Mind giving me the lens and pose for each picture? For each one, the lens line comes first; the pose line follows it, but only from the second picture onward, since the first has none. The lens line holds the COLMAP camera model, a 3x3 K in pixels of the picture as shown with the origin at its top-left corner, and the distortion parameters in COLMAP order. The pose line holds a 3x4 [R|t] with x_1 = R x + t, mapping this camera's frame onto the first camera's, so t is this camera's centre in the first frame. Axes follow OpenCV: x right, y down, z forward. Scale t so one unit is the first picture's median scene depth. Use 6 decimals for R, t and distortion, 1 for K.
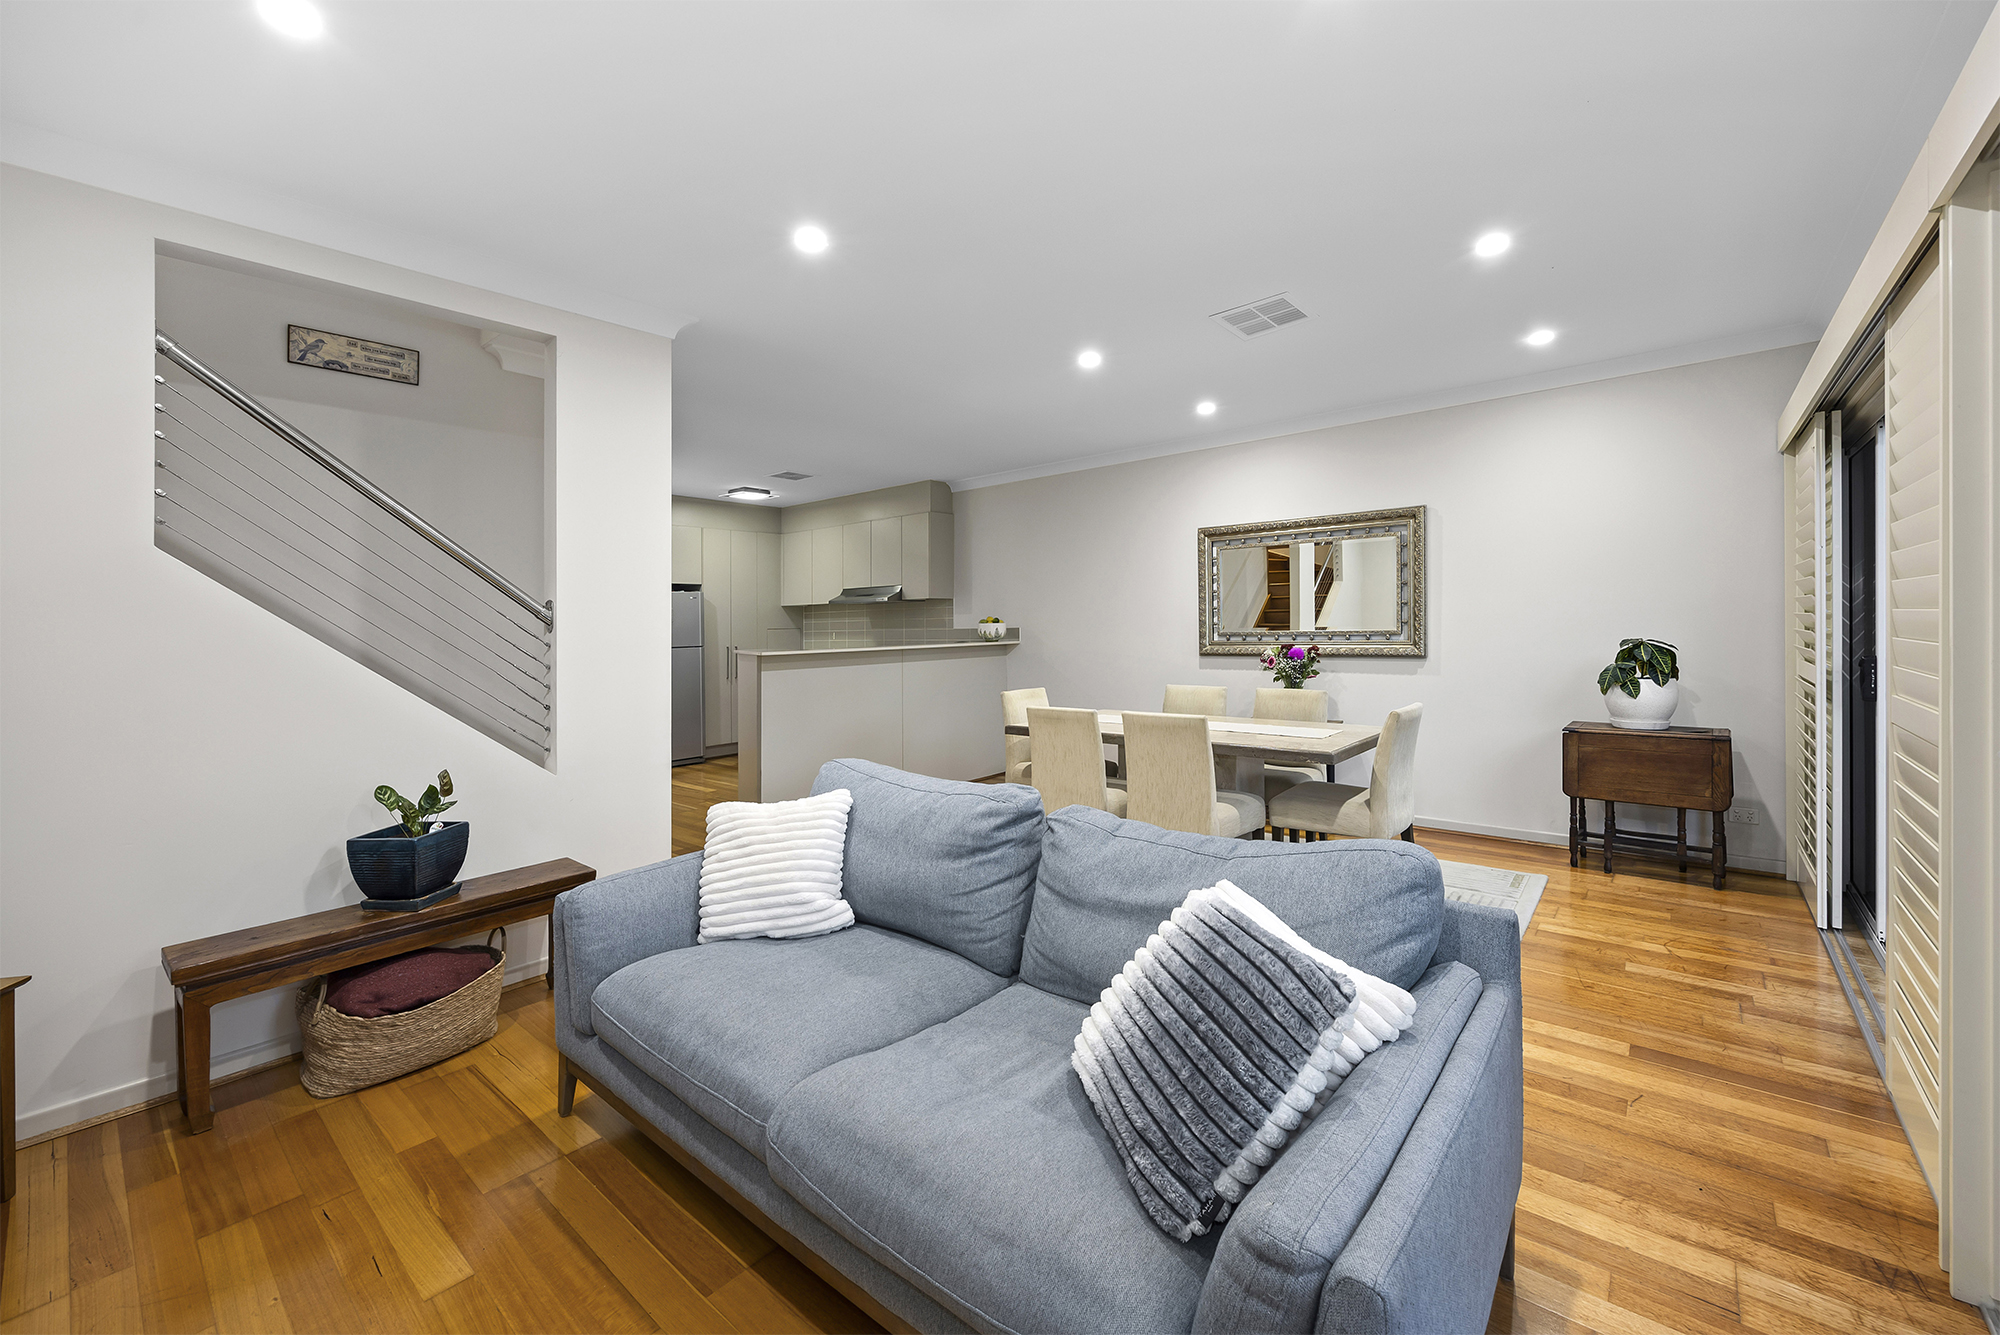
lens RADIAL K [[787.8, 0, 1046.9], [0, 787.8, 620.3], [0, 0, 1]] dist [-0.001462, -0.000018]
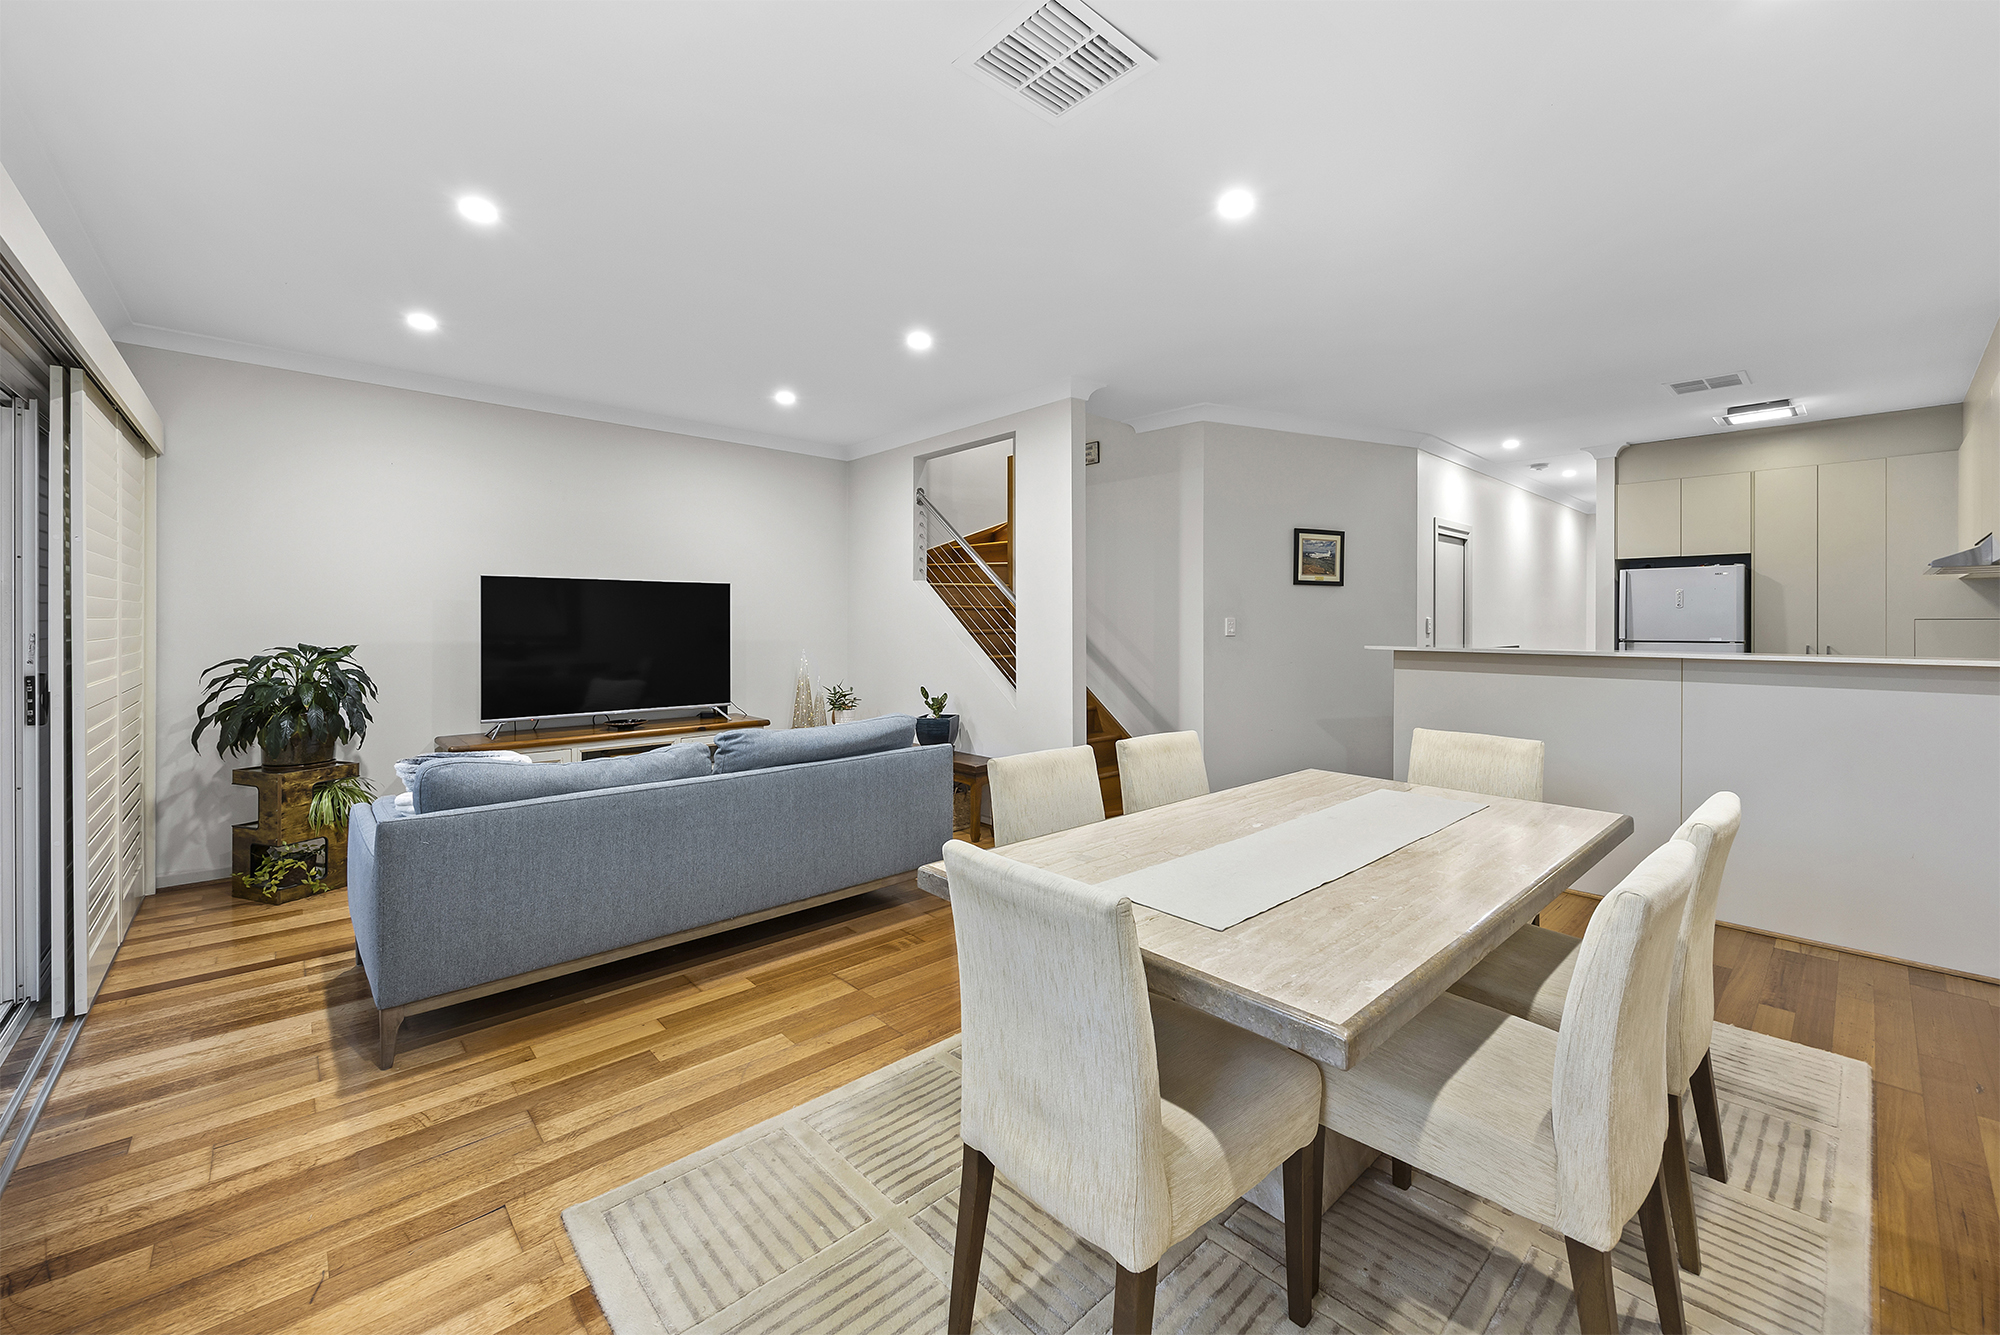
lens RADIAL K [[801.3, 0, 1011.7], [0, 801.3, 614.2], [0, 0, 1]] dist [-0.003526, -0.000066]
pose [[-0.153013, 0.013334, -0.988134, 0.491142], [0.007868, 0.999894, 0.012275, -0.007095], [0.988193, -0.005897, -0.153101, 0.626961]]
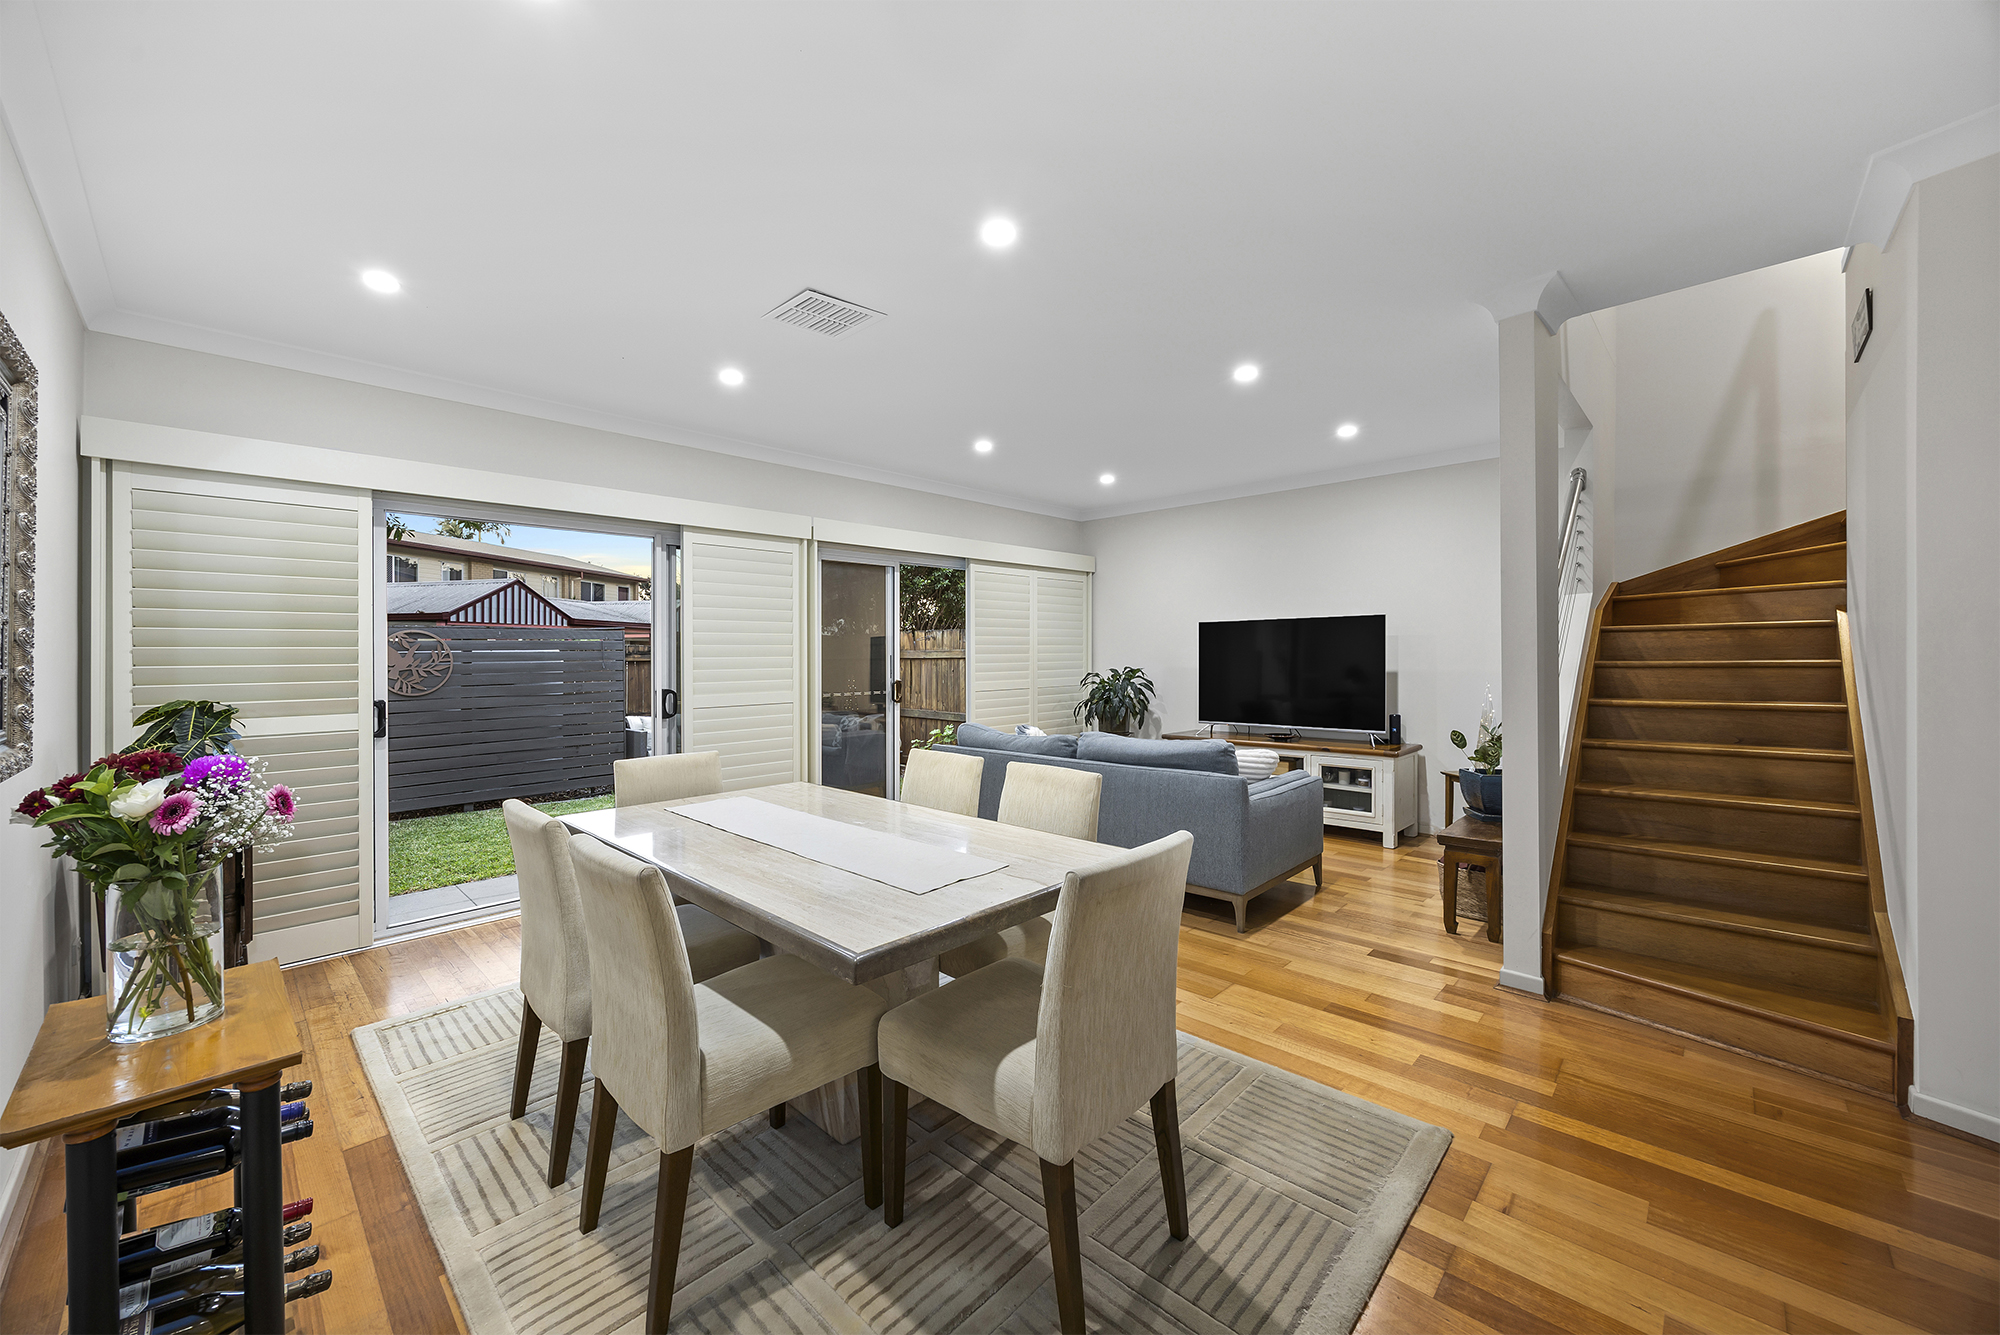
lens RADIAL K [[775.5, 0, 1000.0], [0, 775.5, 667.5], [0, 0, 1]] dist [0.014906, -0.000026]
pose [[-0.996897, 0.028752, 0.073280, 0.032533], [0.029094, 0.999570, 0.003612, 0.011208], [-0.073145, 0.005732, -0.997305, 1.098402]]
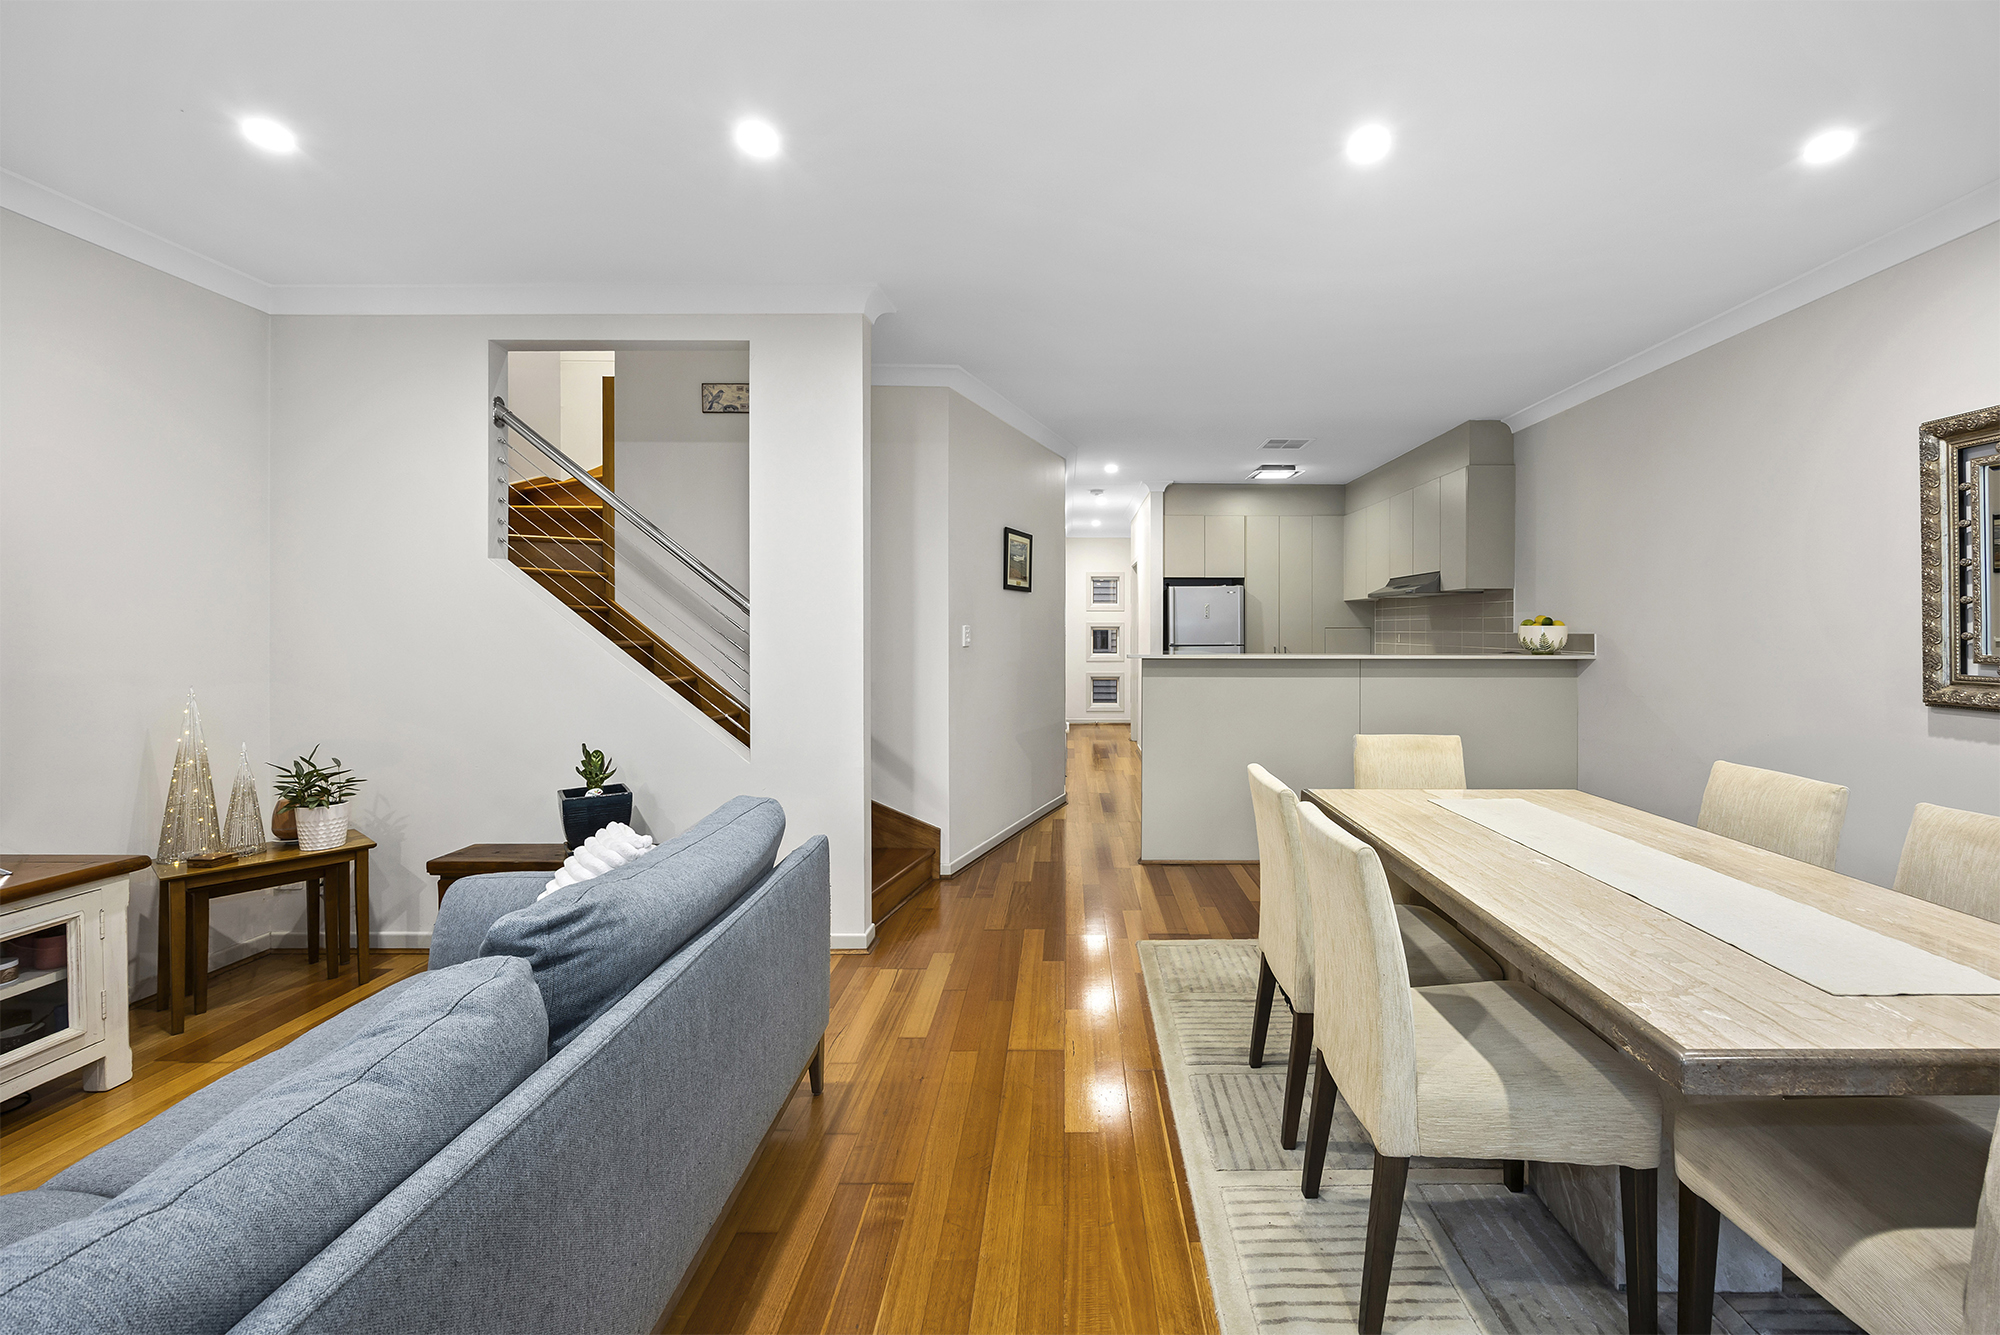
lens RADIAL K [[824.0, 0, 1077.1], [0, 824.0, 622.7], [0, 0, 1]] dist [-0.003153, -0.000253]
pose [[0.631541, 0.017152, -0.775152, 0.252684], [-0.010903, 0.999853, 0.013241, -0.004361], [0.775265, 0.000089, 0.631636, 0.329462]]
